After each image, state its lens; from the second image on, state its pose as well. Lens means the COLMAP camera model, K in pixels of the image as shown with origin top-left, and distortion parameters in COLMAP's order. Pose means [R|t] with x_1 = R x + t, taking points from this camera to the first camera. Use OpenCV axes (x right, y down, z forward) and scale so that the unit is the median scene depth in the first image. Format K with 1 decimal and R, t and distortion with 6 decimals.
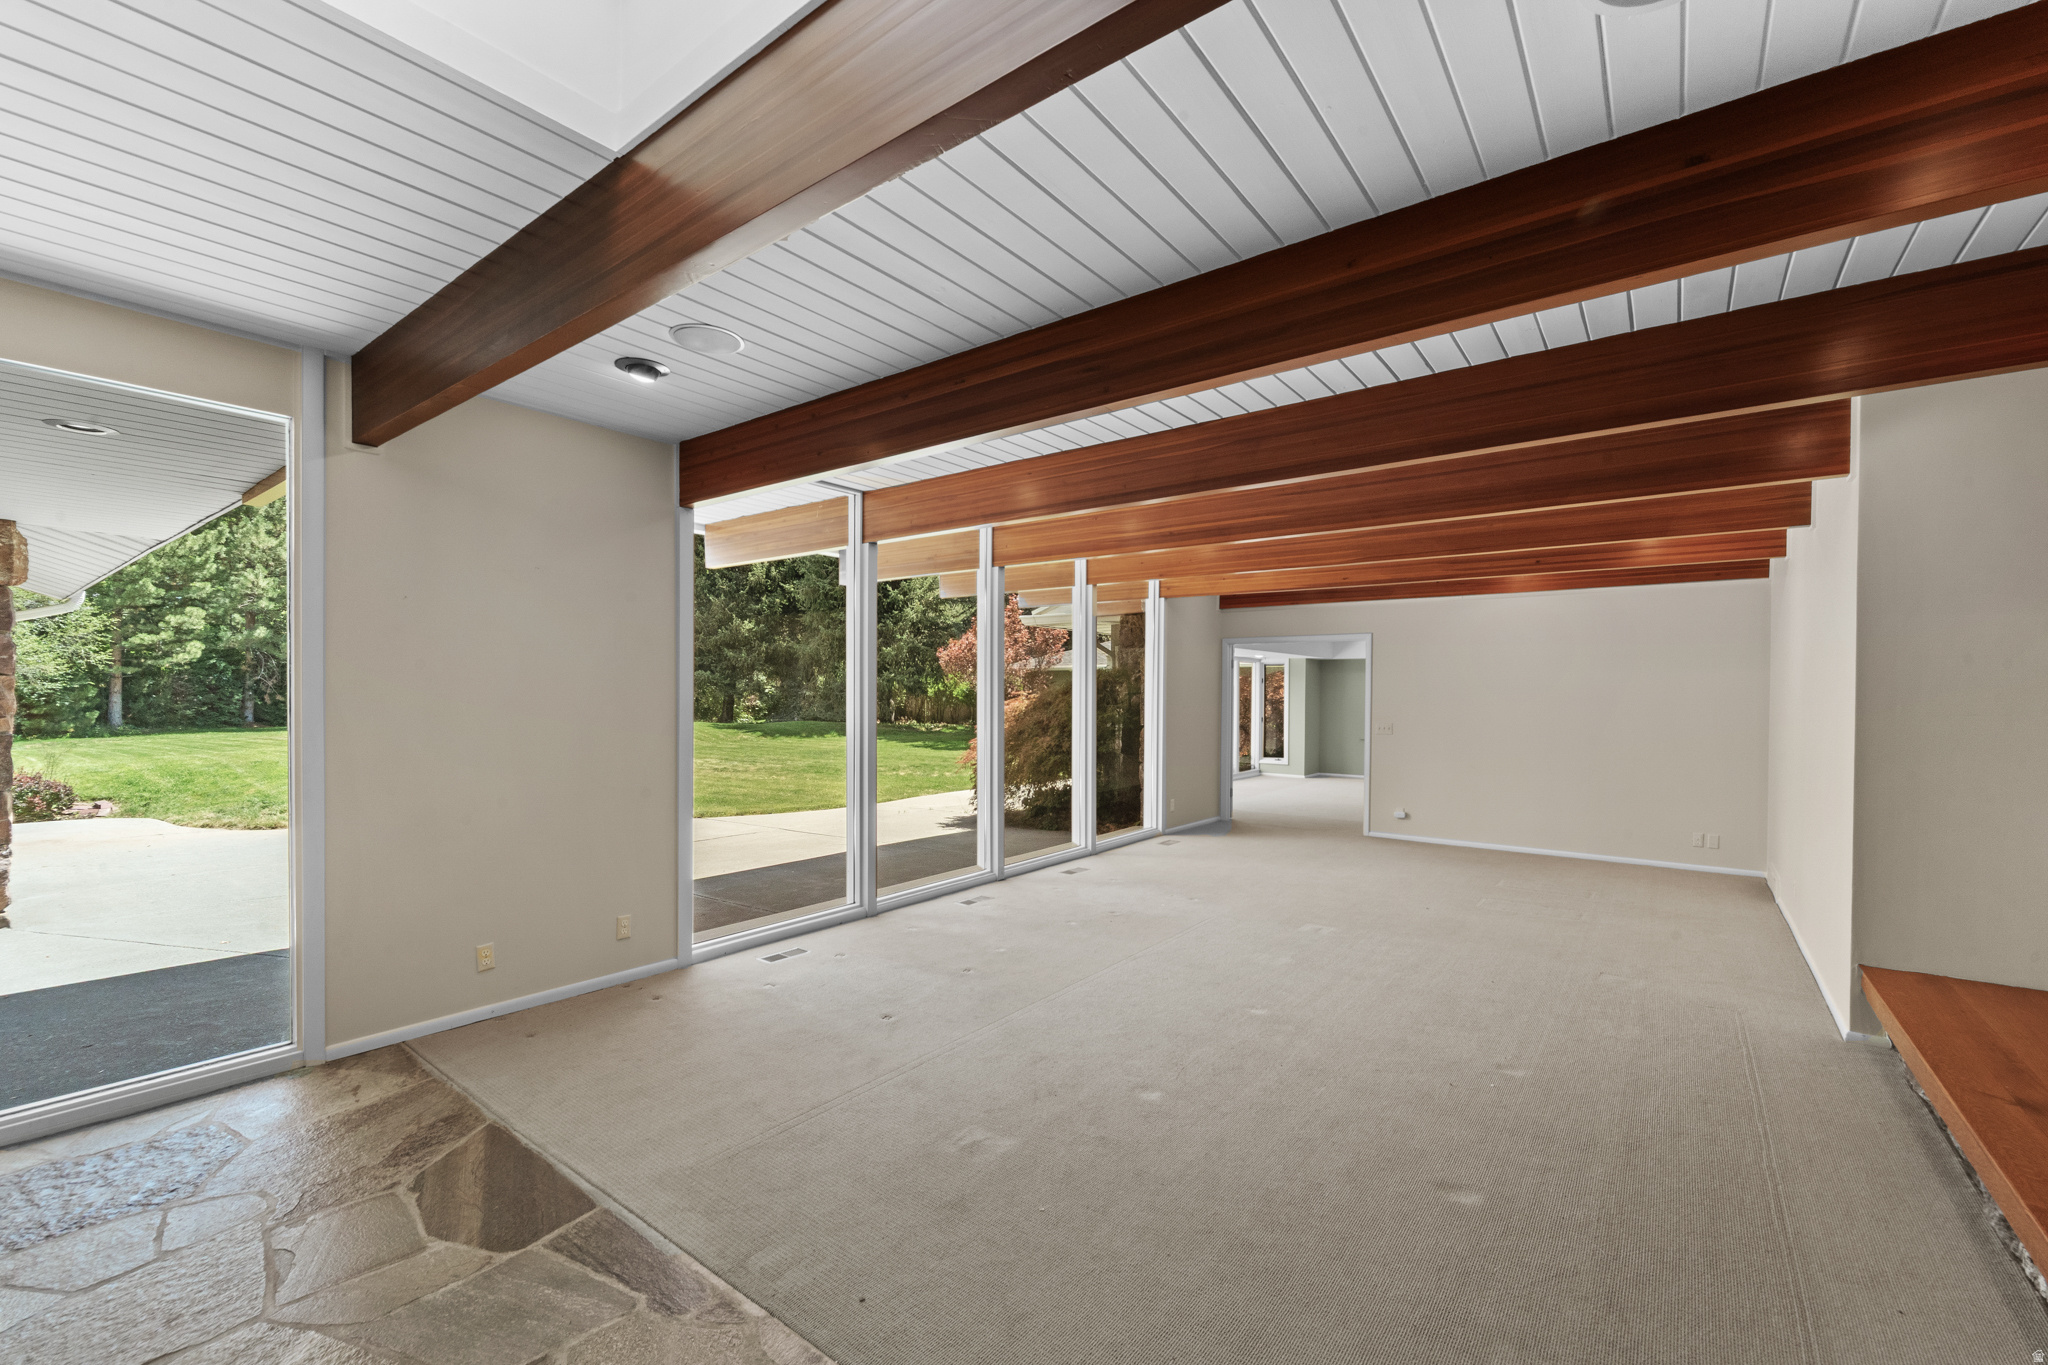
lens RADIAL K [[859.4, 0, 1016.7], [0, 859.4, 694.5], [0, 0, 1]] dist [0.003576, -0.001232]
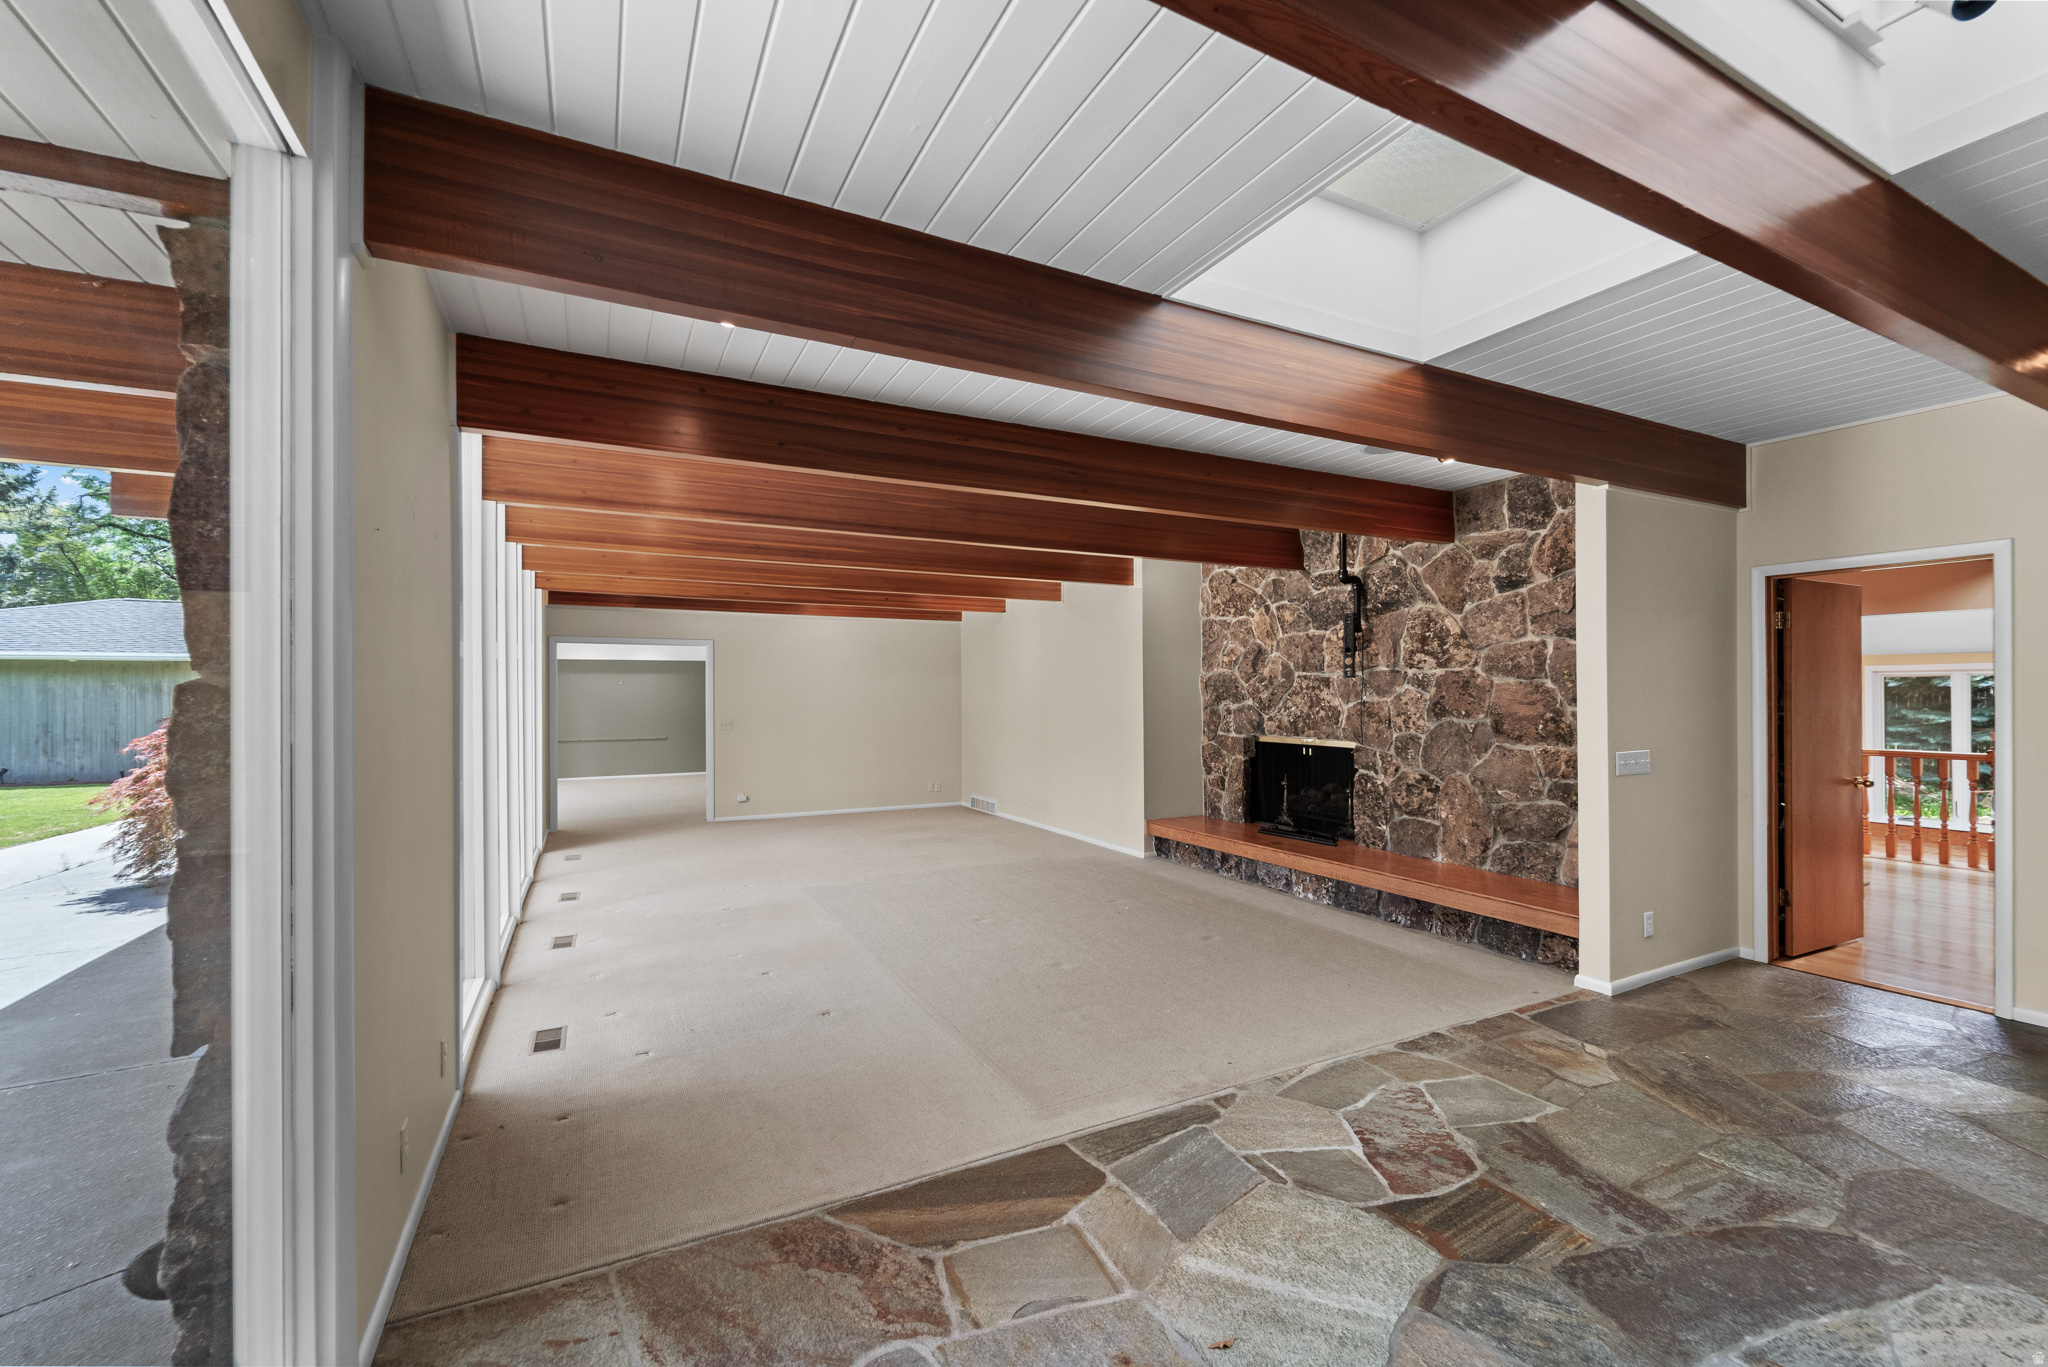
lens RADIAL K [[859.4, 0, 1029.4], [0, 859.4, 688.2], [0, 0, 1]] dist [0.003576, -0.001232]
pose [[0.410440, -0.000807, 0.911887, -1.318528], [0.005303, 0.999985, -0.001502, -0.014425], [-0.911872, 0.005452, 0.410438, 0.476043]]
